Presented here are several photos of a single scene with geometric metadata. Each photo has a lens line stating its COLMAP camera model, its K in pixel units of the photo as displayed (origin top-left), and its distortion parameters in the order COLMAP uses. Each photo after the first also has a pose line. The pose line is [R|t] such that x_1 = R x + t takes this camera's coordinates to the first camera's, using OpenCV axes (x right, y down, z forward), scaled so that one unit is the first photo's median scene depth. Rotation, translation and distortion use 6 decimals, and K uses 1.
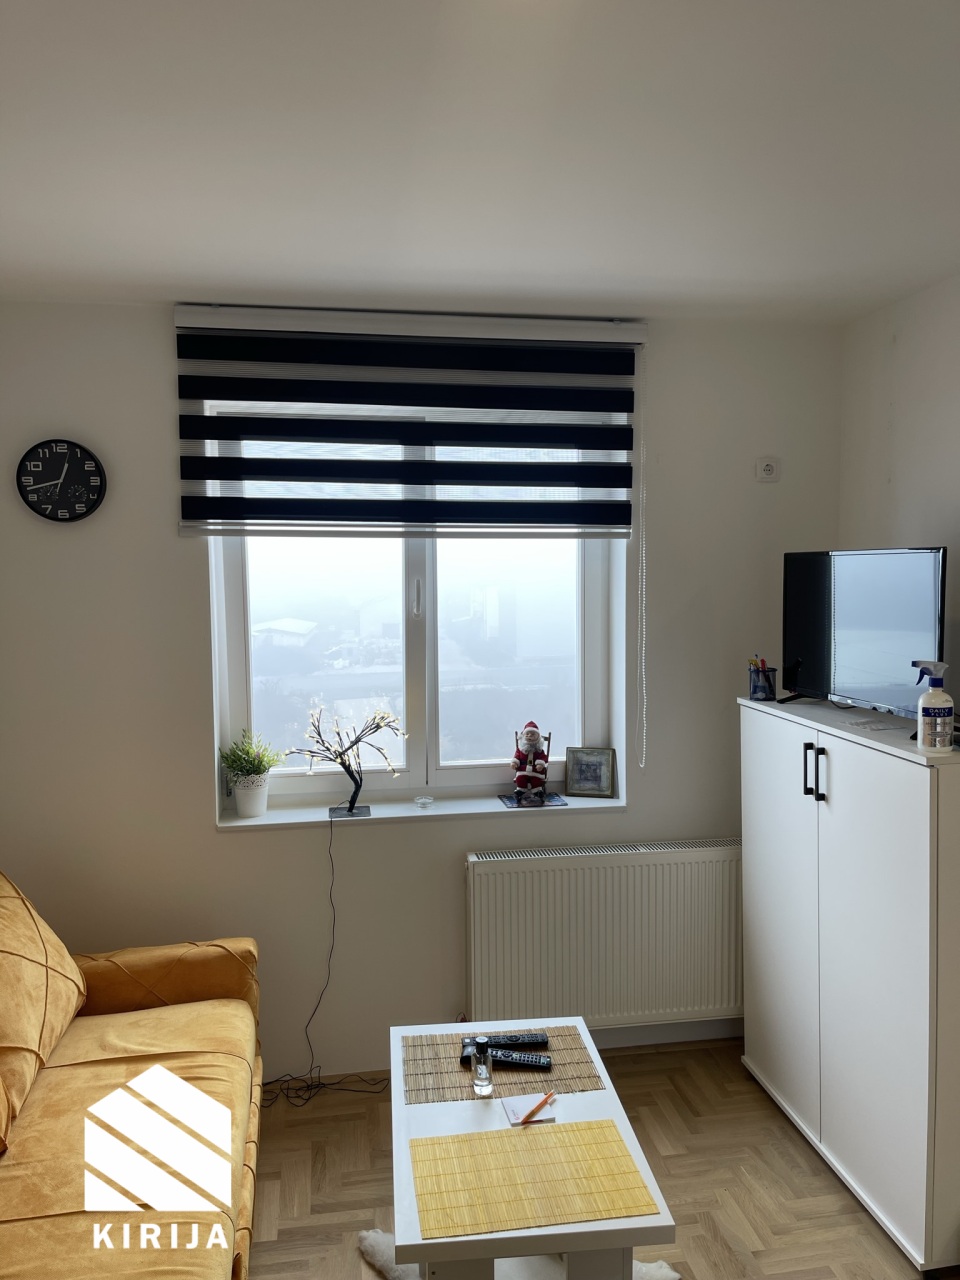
lens RADIAL K [[981.9, 0, 507.4], [0, 981.9, 641.1], [0, 0, 1]] dist [0.122690, -0.276916]
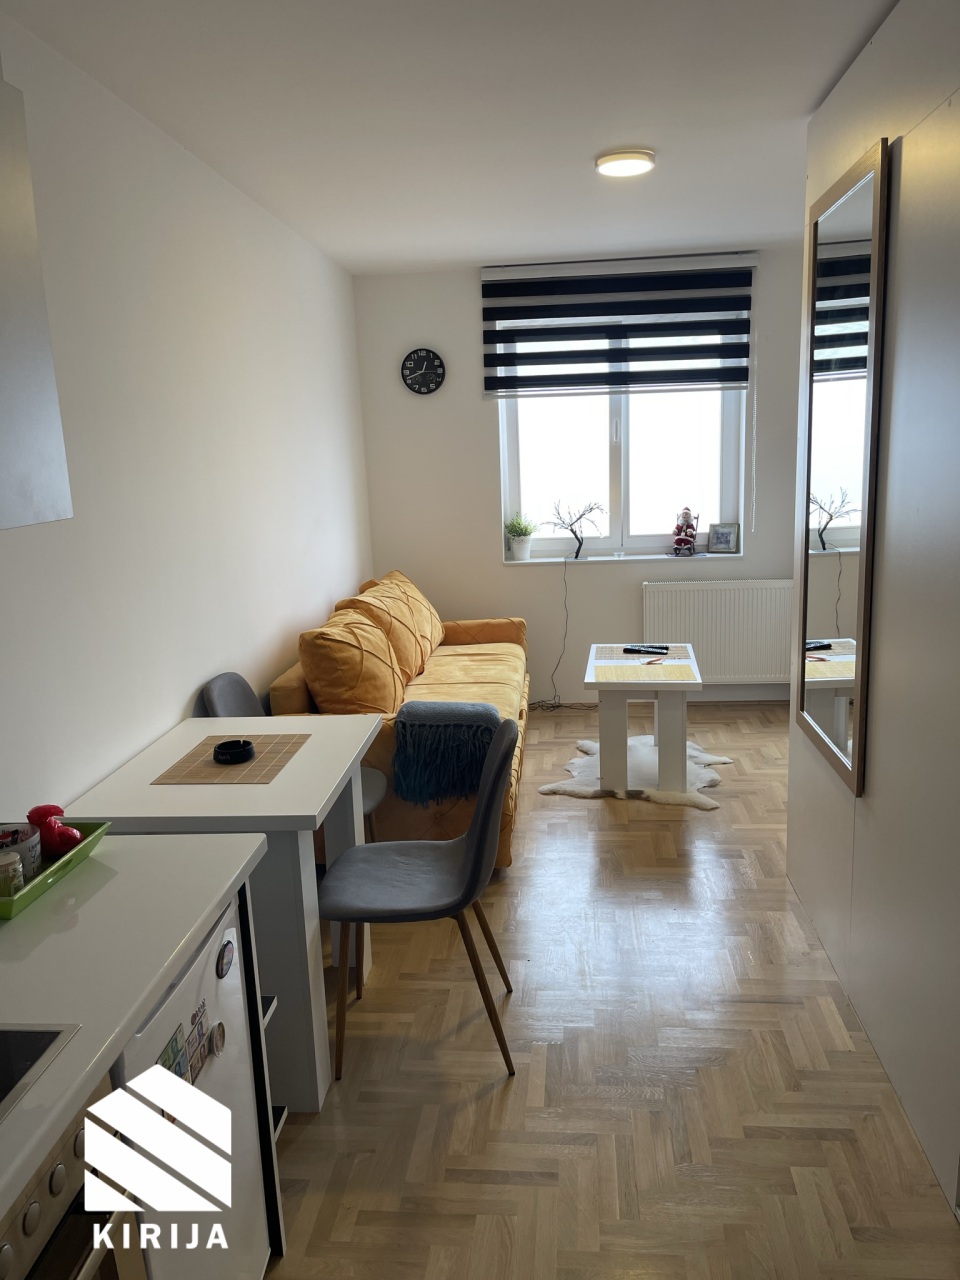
lens RADIAL K [[963.0, 0, 476.7], [0, 963.0, 617.1], [0, 0, 1]] dist [0.067526, -0.086279]
pose [[0.961924, 0.023915, -0.272270, 0.137064], [0.007947, 0.993296, 0.115322, 0.079189], [0.273202, -0.113095, 0.955285, -0.682779]]
